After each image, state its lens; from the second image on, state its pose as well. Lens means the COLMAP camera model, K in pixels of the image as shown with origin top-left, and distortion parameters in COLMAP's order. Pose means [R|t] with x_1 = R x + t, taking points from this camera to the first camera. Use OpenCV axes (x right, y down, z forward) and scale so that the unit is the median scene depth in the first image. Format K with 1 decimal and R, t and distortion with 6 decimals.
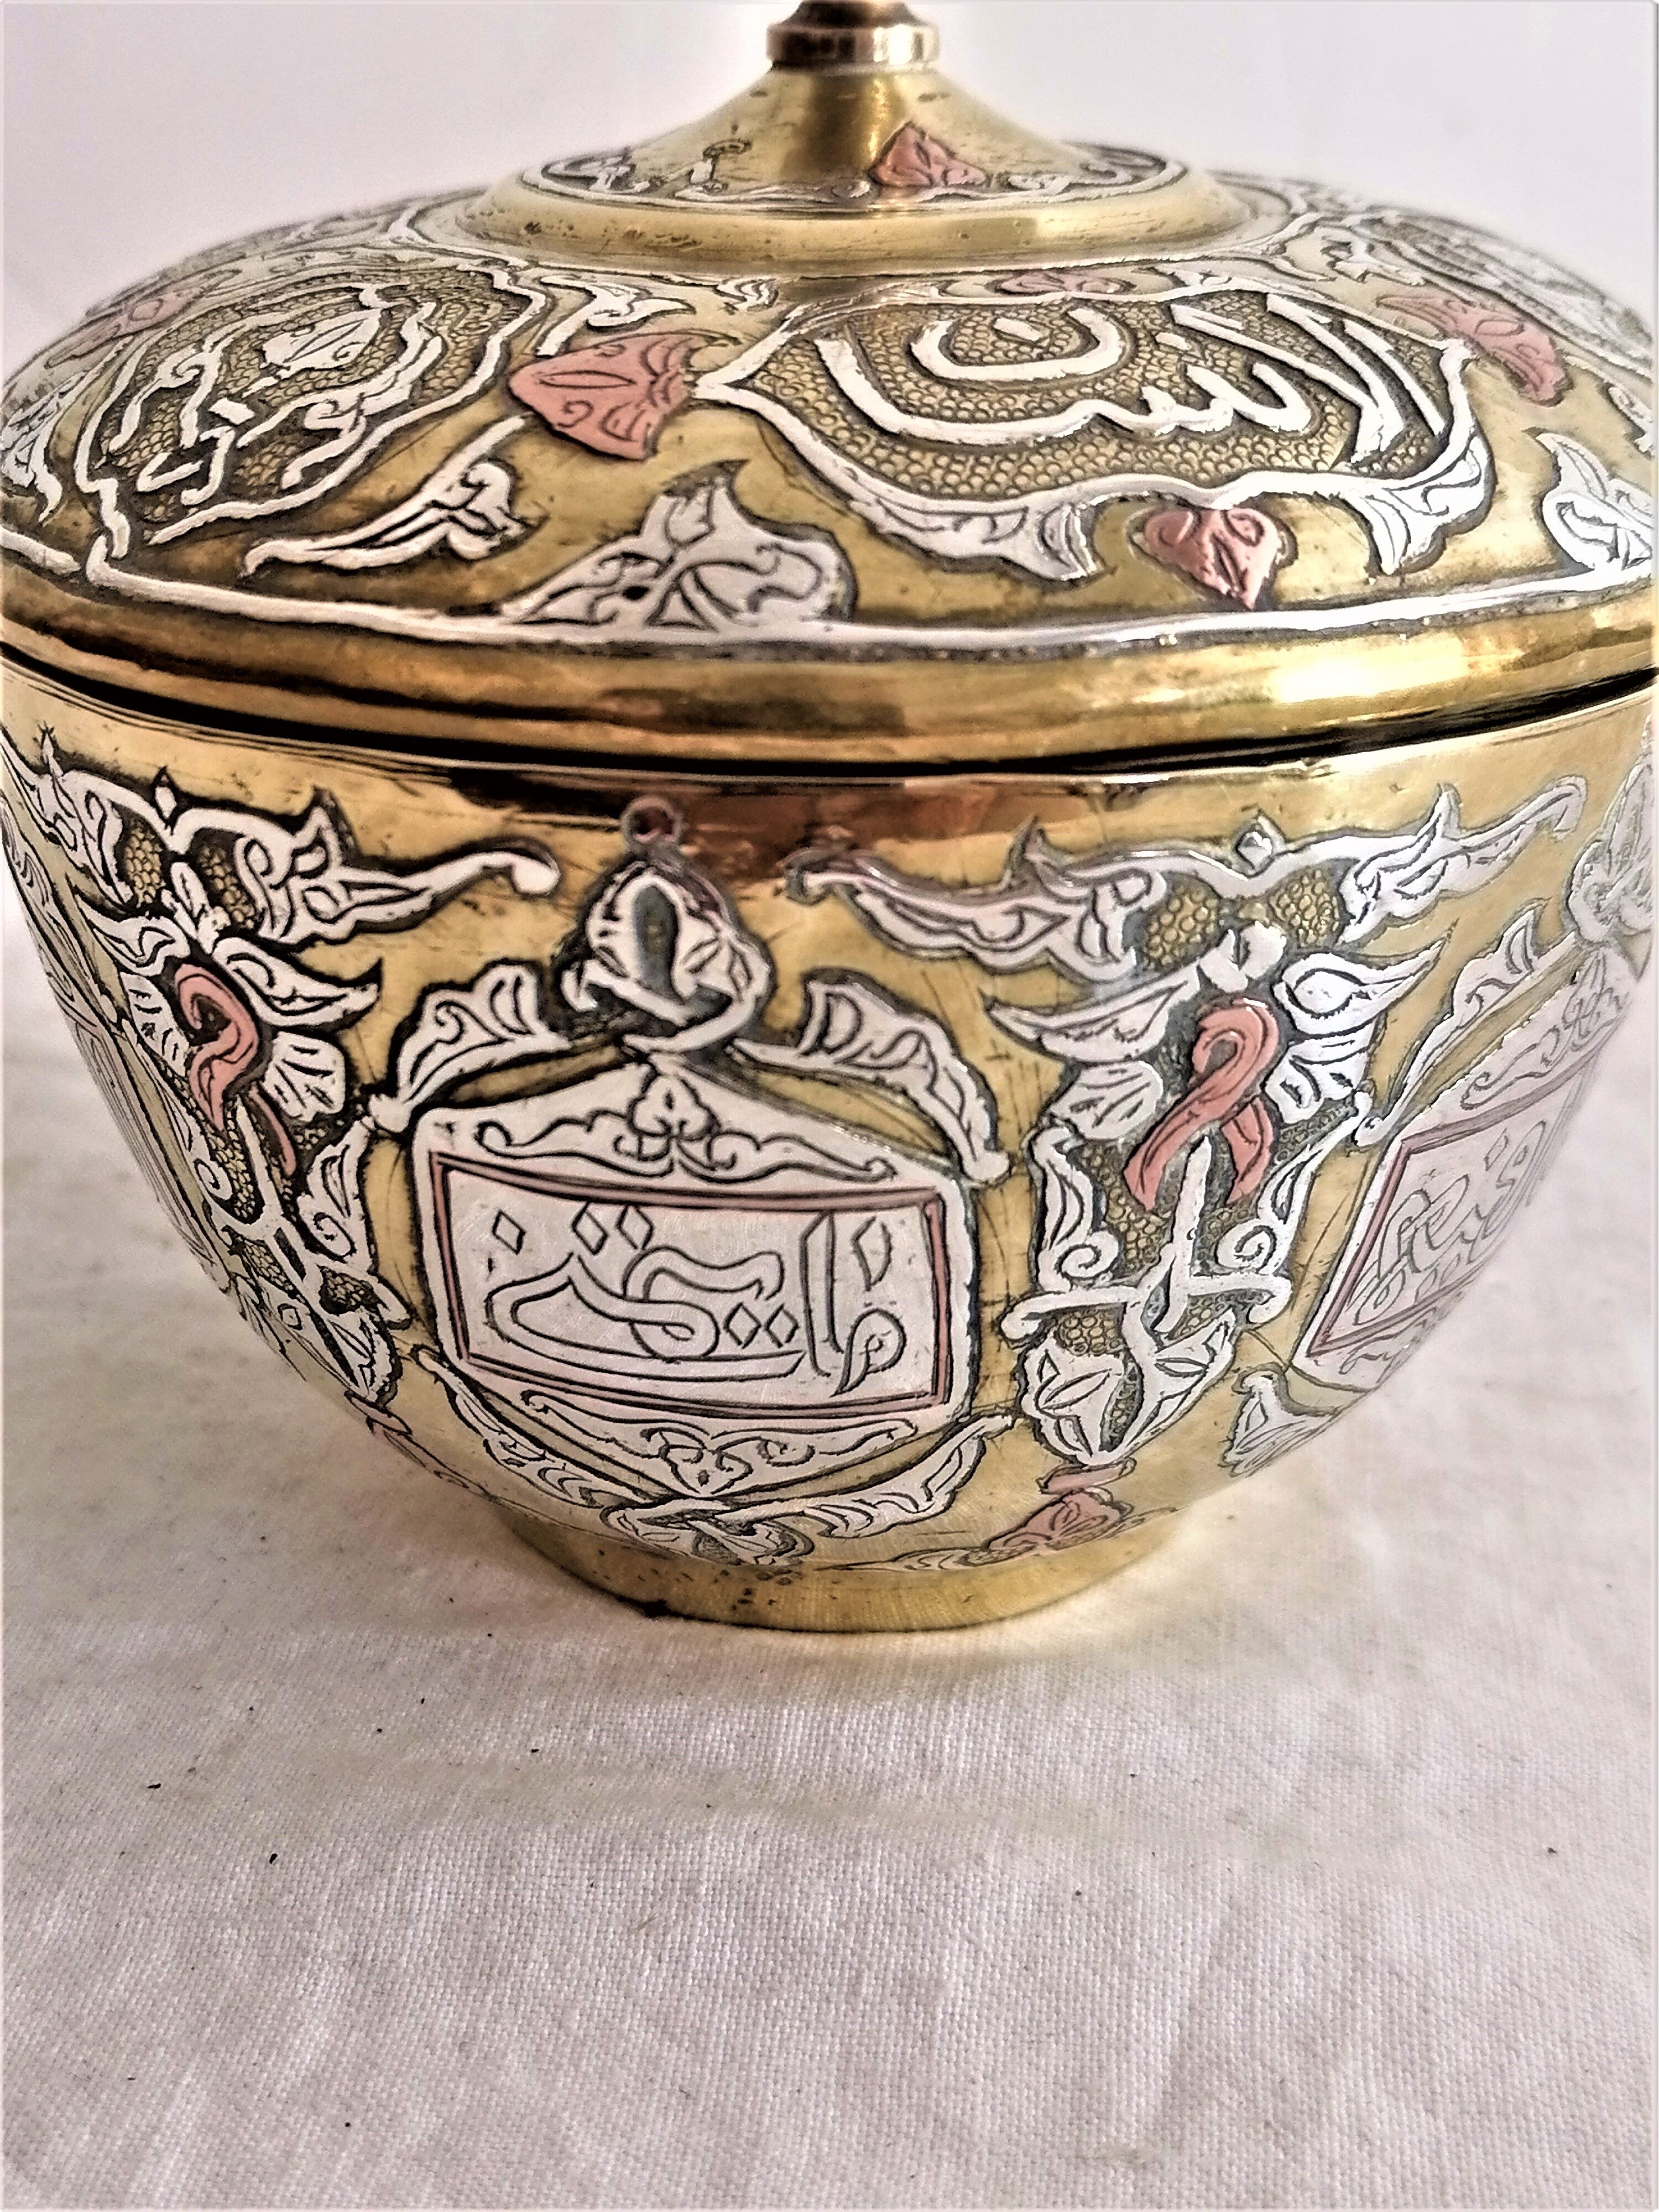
lens RADIAL K [[2847.1, 0, 830.5], [0, 2847.1, 1103.7], [0, 0, 1]] dist [0.172252, 0.000000]
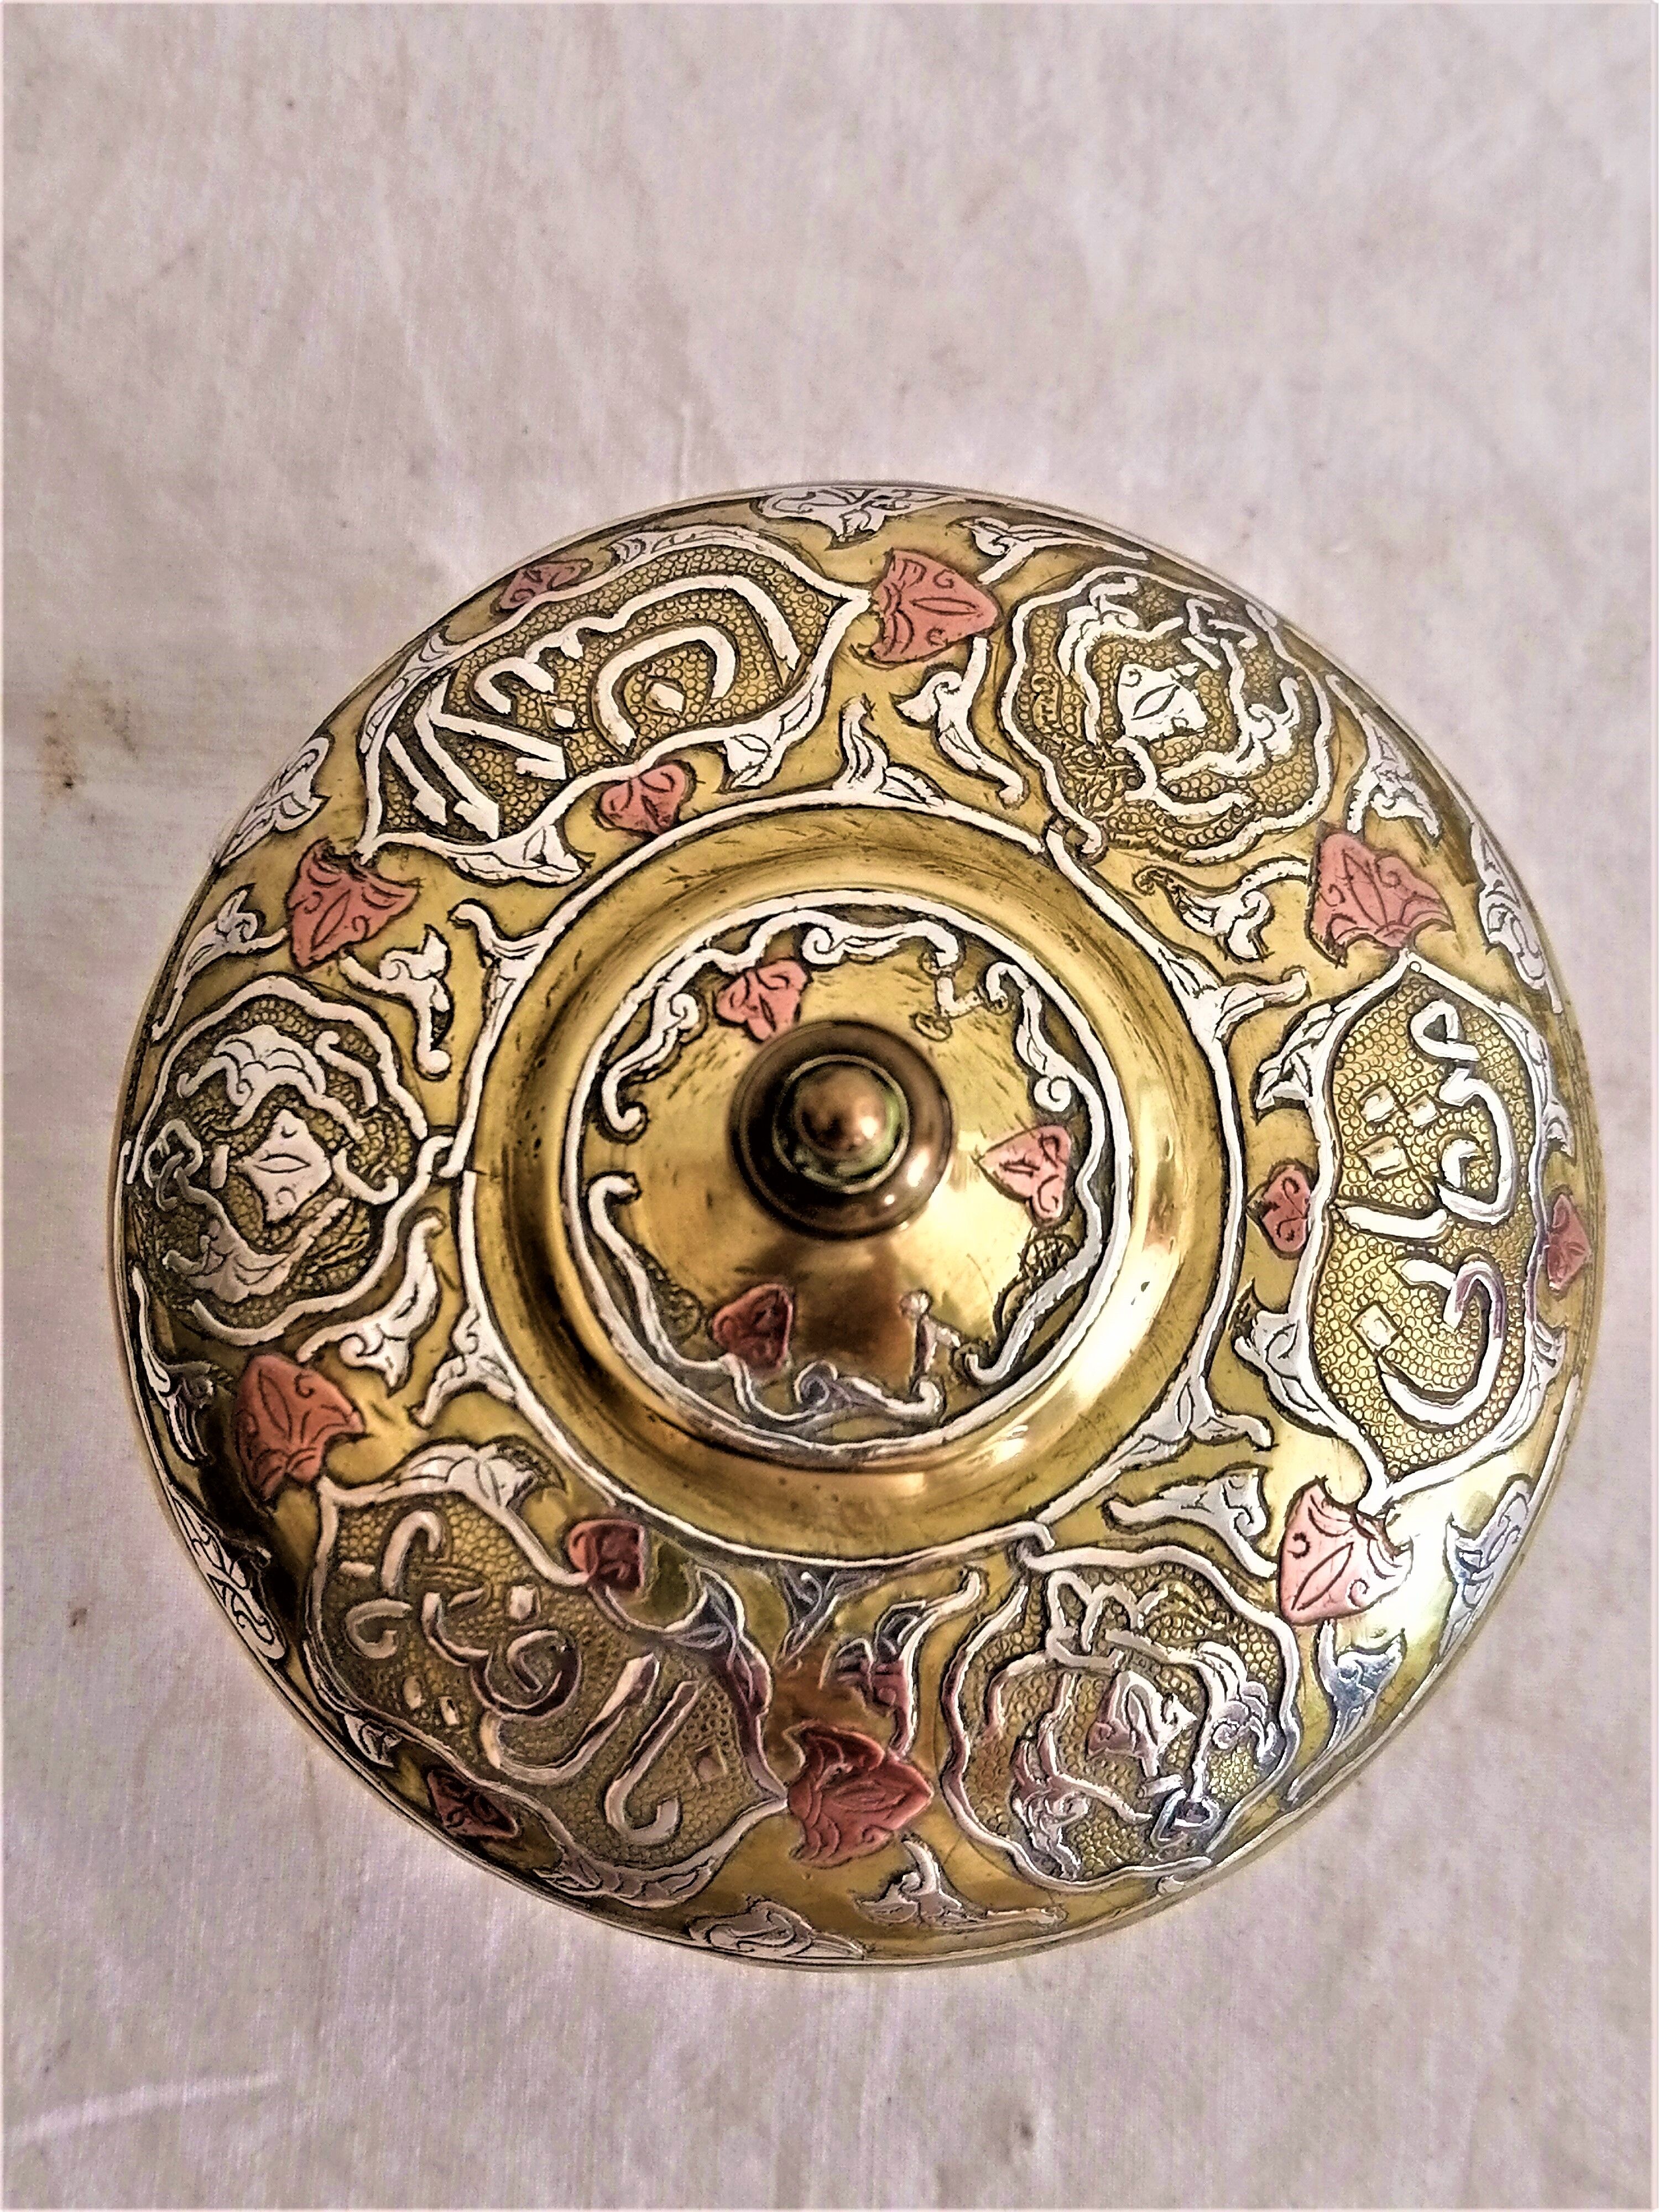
lens RADIAL K [[2847.1, 0, 864.5], [0, 2847.1, 1054.2], [0, 0, 1]] dist [0.172252, 0.000000]
pose [[-0.988388, 0.151334, -0.013687, 0.013629], [-0.048667, -0.229942, 0.971987, -1.739902], [0.143948, 0.961366, 0.234637, 0.851178]]
